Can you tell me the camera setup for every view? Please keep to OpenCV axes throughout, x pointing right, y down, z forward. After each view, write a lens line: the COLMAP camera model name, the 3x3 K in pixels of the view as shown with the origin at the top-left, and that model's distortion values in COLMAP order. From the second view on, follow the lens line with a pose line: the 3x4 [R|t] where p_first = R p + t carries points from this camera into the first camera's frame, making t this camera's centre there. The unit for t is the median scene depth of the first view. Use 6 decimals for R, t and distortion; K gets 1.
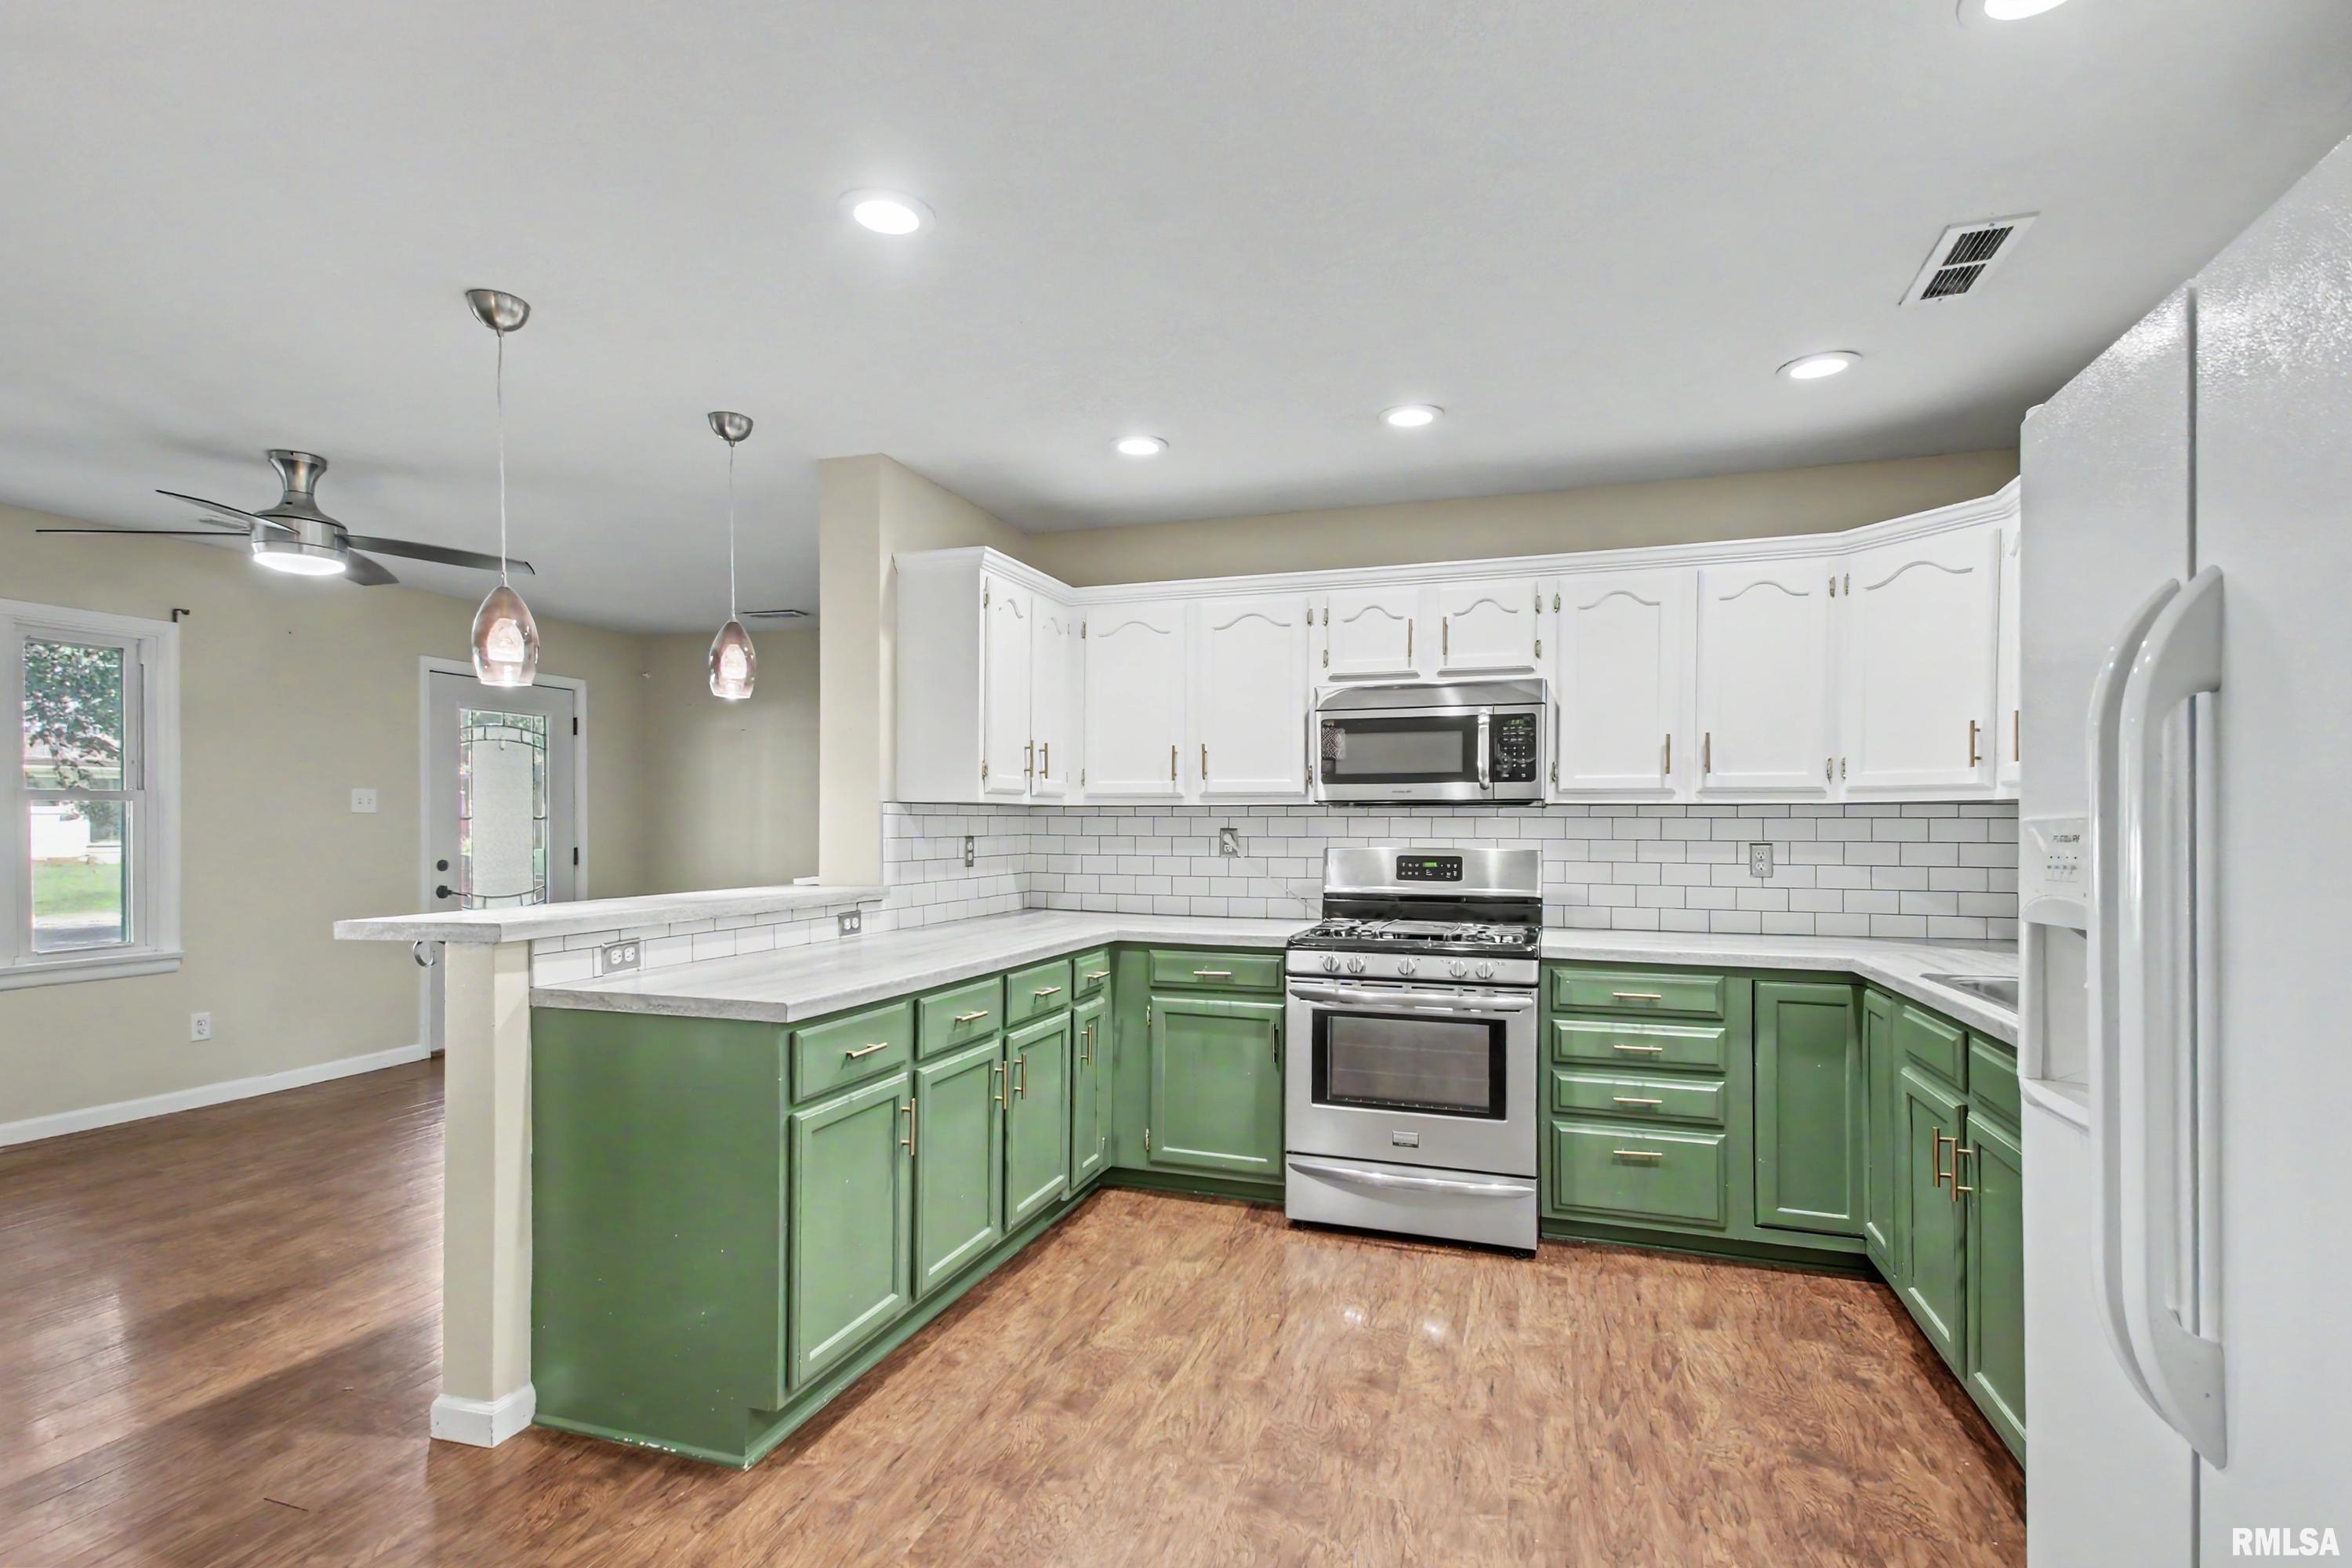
lens RADIAL K [[1128.2, 0, 1180.8], [0, 1128.2, 832.5], [0, 0, 1]] dist [0.052407, -0.024672]
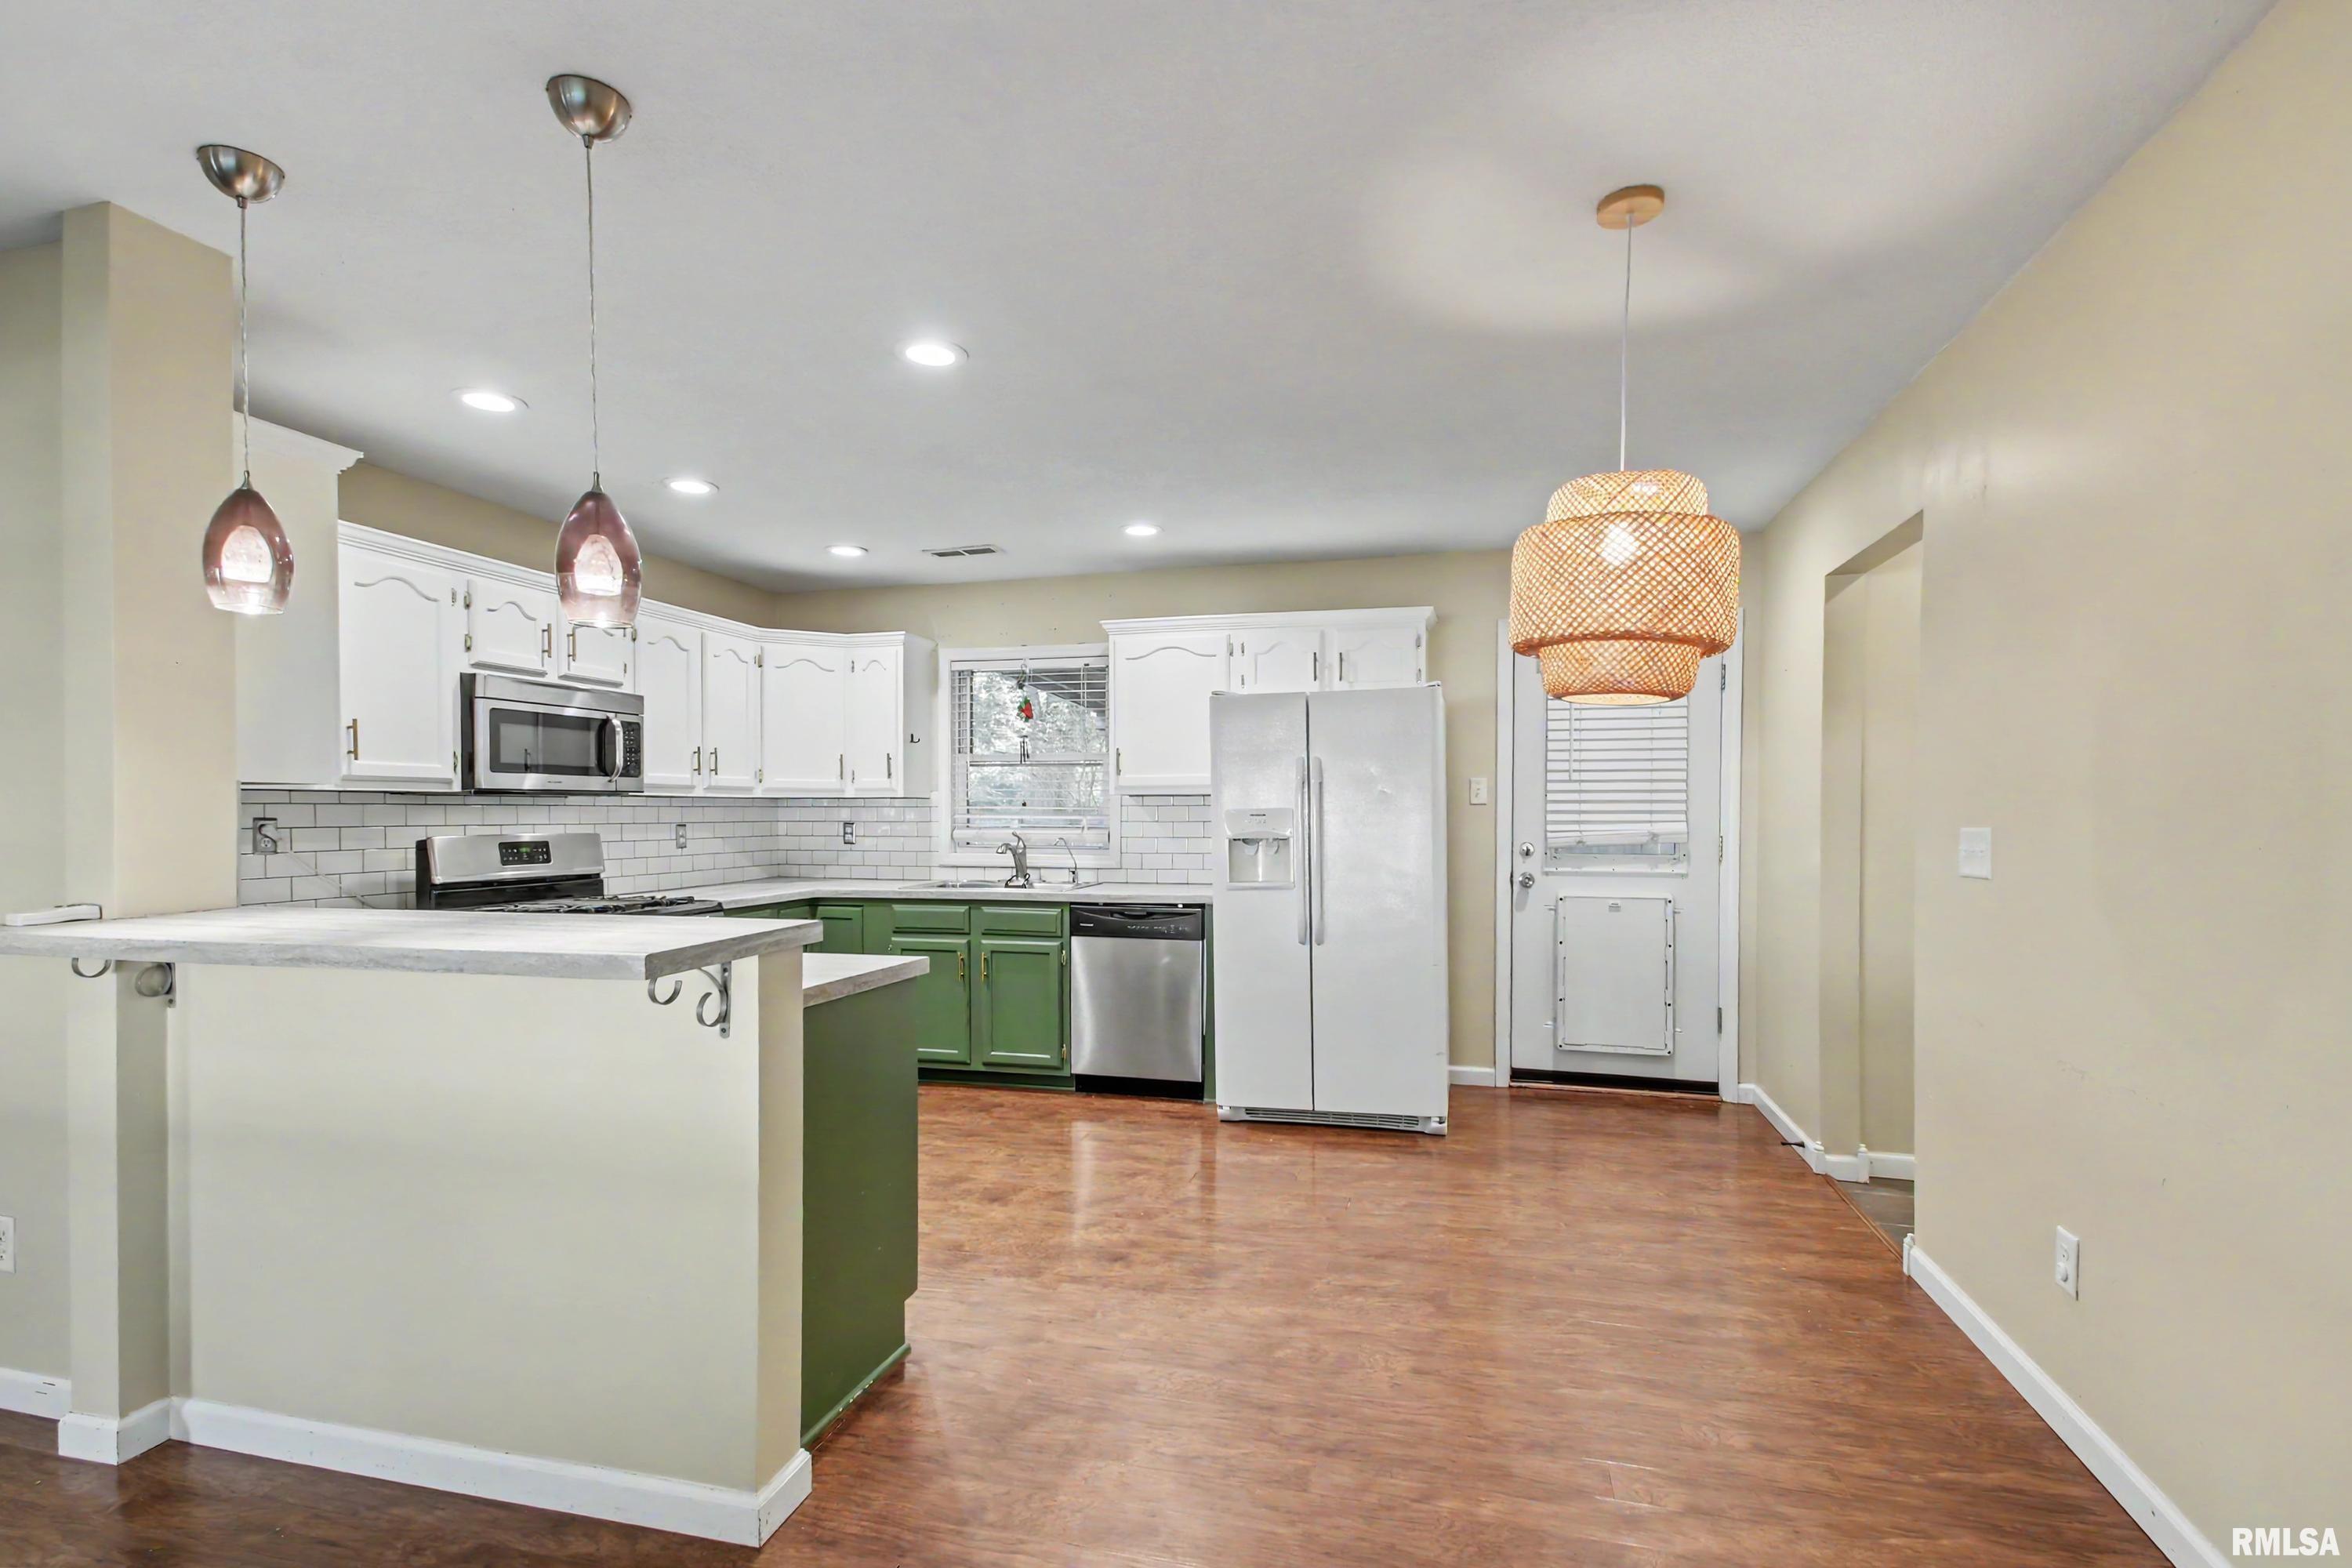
lens RADIAL K [[1110.1, 0, 1166.4], [0, 1110.1, 836.9], [0, 0, 1]] dist [0.046975, -0.022089]
pose [[-0.050344, -0.025979, 0.998394, -0.947860], [0.008692, 0.999612, 0.026449, -0.006890], [-0.998694, 0.010009, -0.050099, 0.481729]]
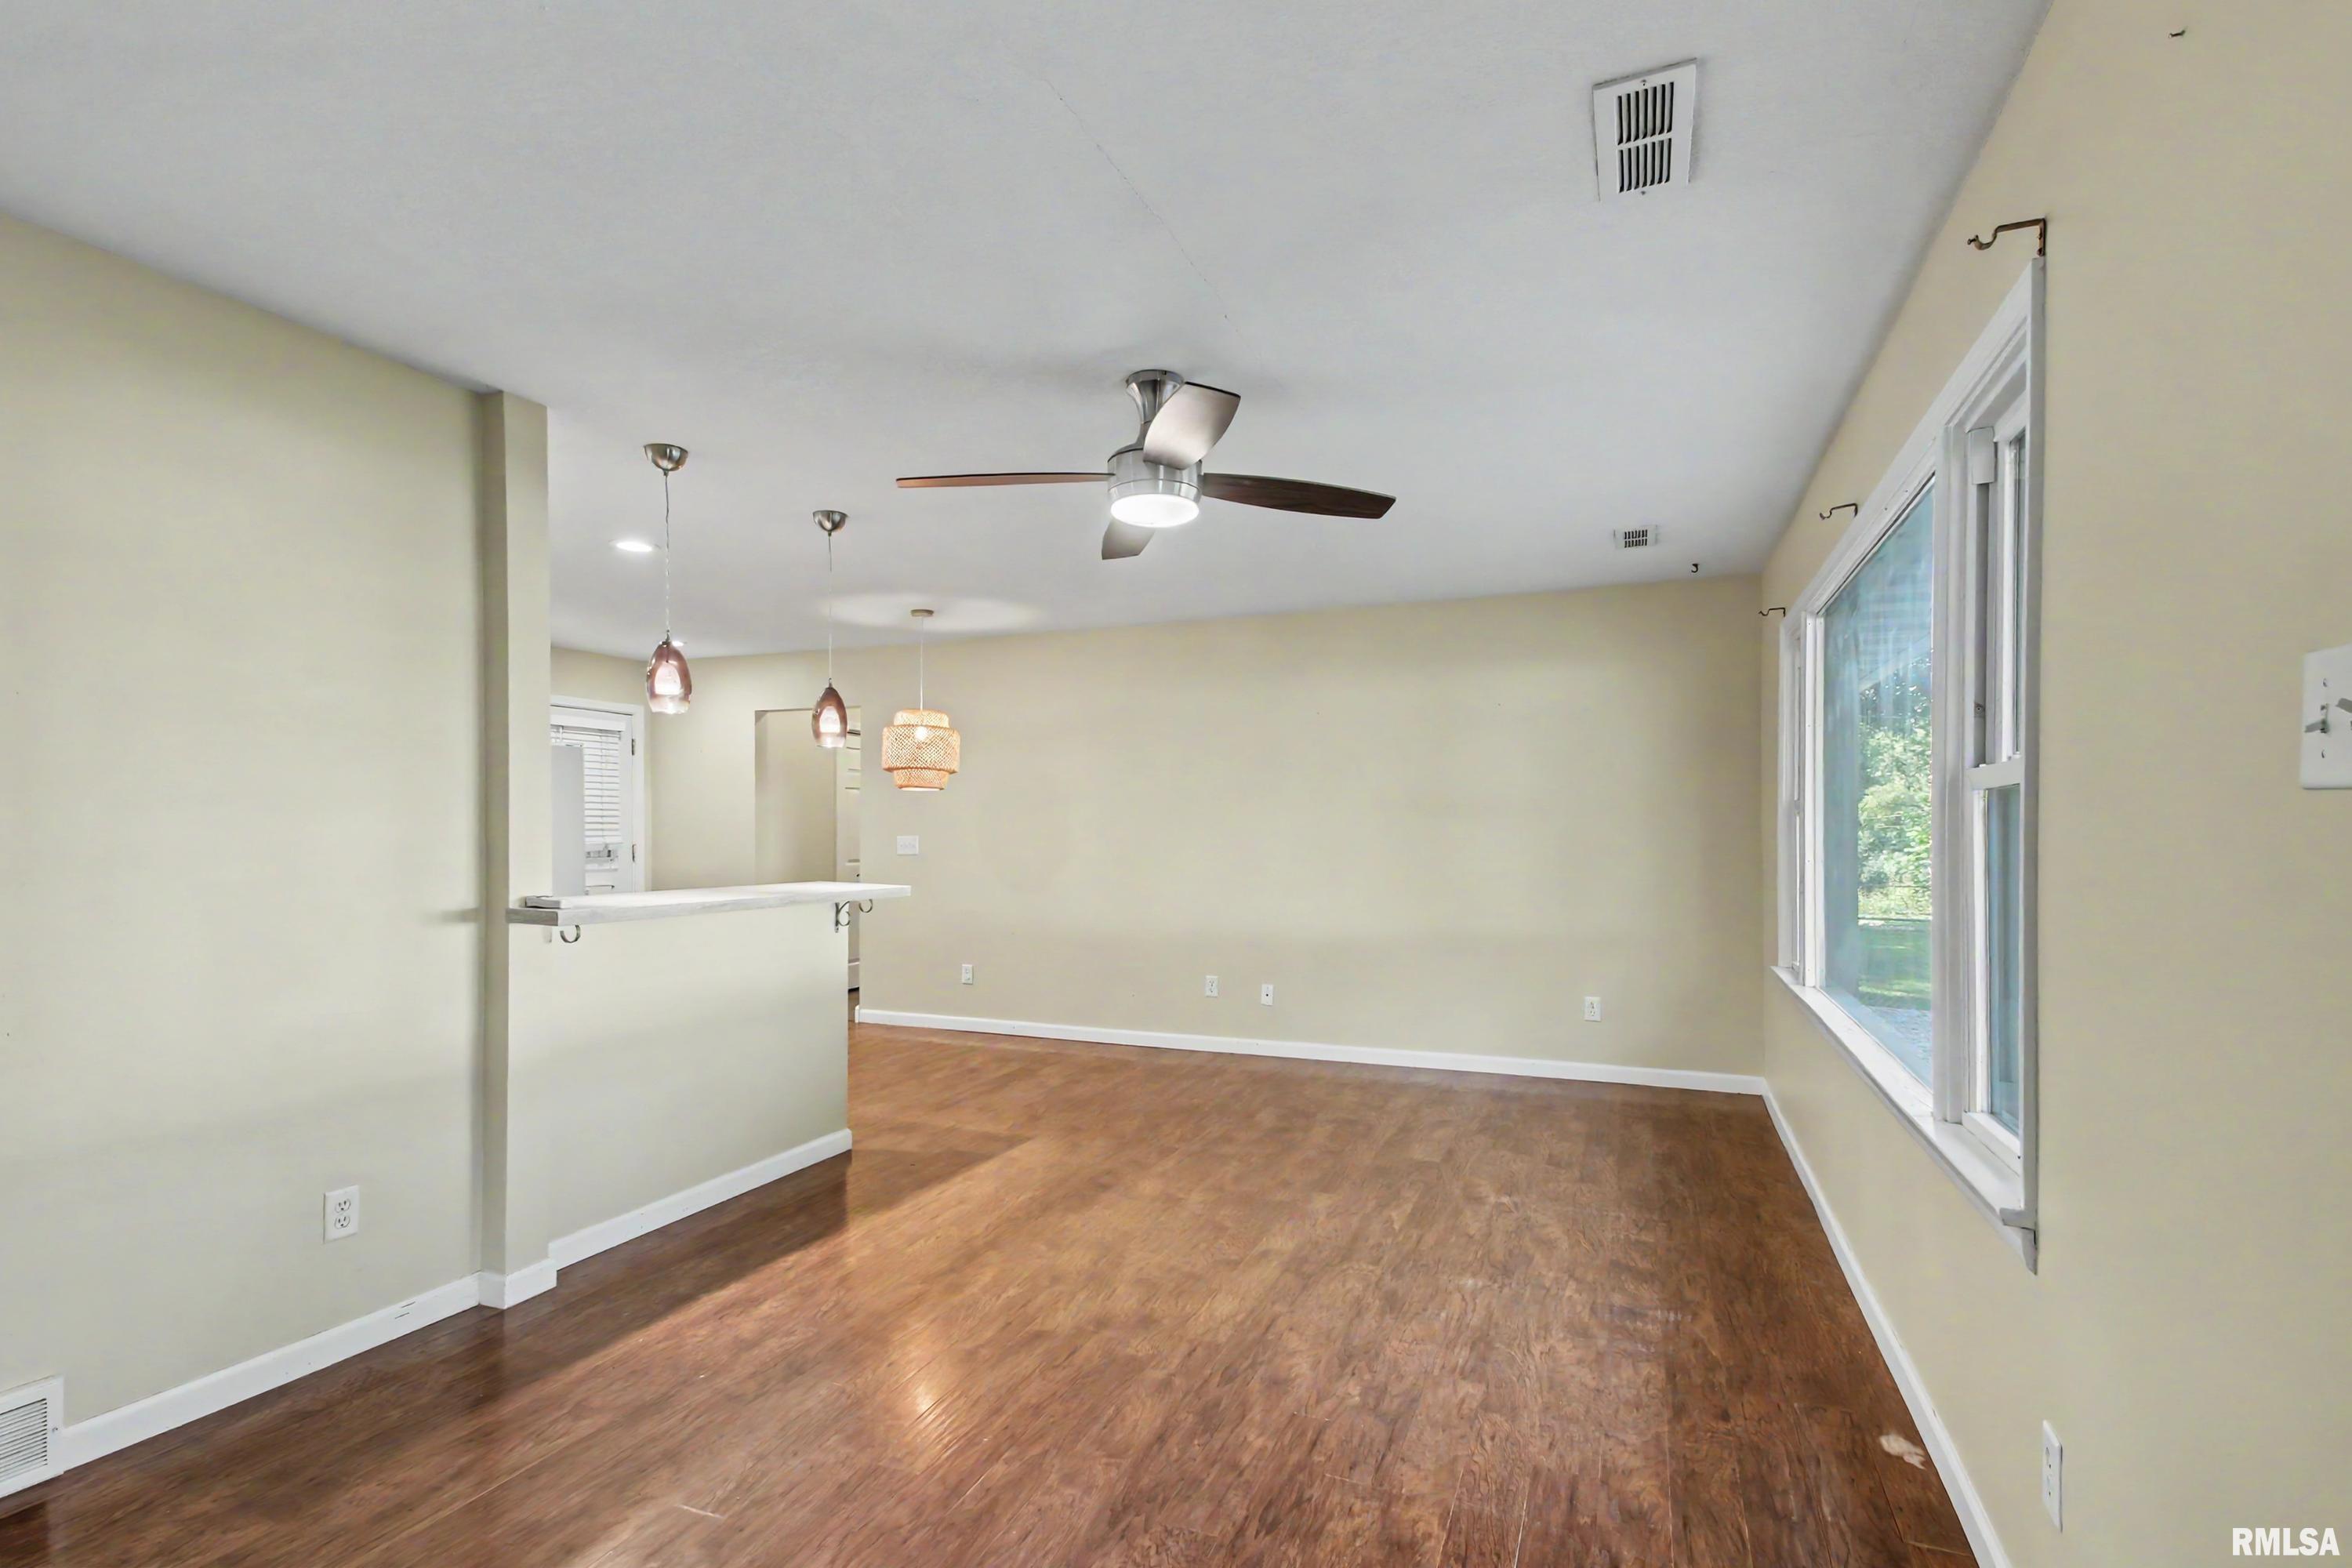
lens RADIAL K [[1110.1, 0, 1166.4], [0, 1110.1, 836.9], [0, 0, 1]] dist [0.046975, -0.022089]
pose [[-0.996794, -0.004956, 0.079854, -0.855005], [-0.003787, 0.999884, 0.014779, -0.019018], [-0.079918, 0.014429, -0.996697, 1.821942]]
